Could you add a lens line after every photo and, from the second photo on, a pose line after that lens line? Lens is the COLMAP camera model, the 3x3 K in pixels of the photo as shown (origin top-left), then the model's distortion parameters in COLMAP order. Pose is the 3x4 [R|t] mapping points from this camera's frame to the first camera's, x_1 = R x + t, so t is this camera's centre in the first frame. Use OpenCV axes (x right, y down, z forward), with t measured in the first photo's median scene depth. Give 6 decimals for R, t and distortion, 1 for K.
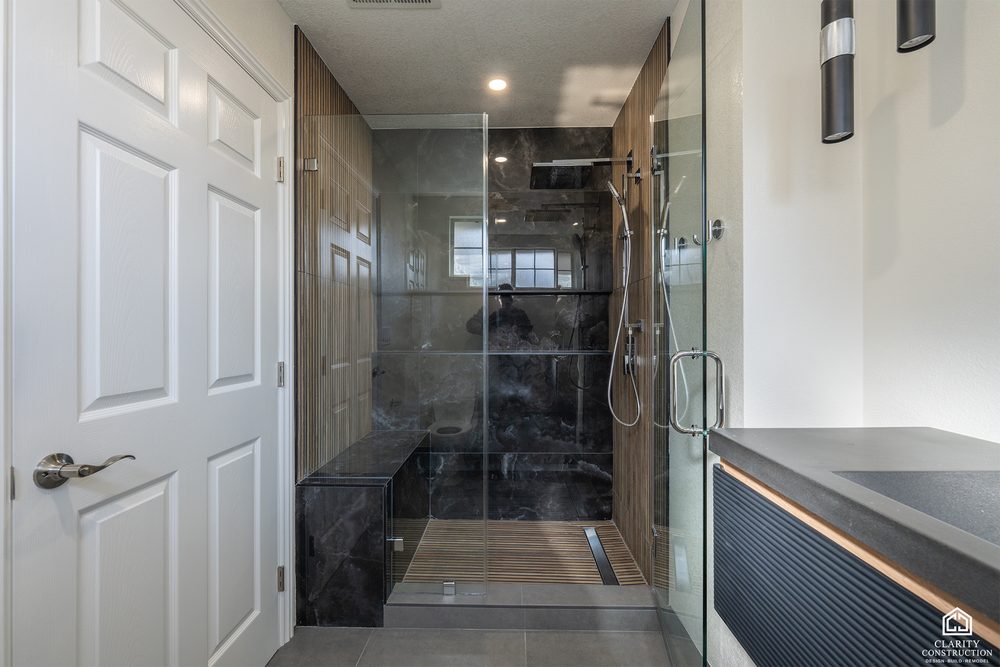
lens RADIAL K [[395.8, 0, 507.2], [0, 395.8, 331.6], [0, 0, 1]] dist [0.000158, -0.000148]
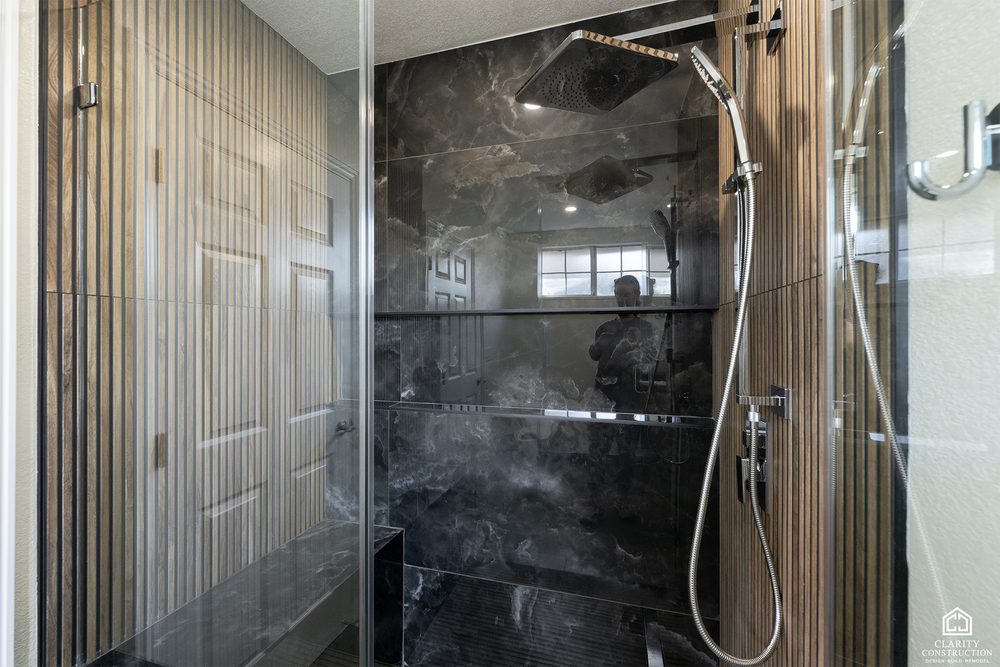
lens RADIAL K [[395.8, 0, 507.2], [0, 395.8, 331.6], [0, 0, 1]] dist [0.000158, -0.000148]
pose [[0.964322, 0.001880, -0.264724, 0.135961], [-0.005695, 0.999891, -0.013647, -0.061930], [0.264669, 0.014668, 0.964228, 0.423079]]
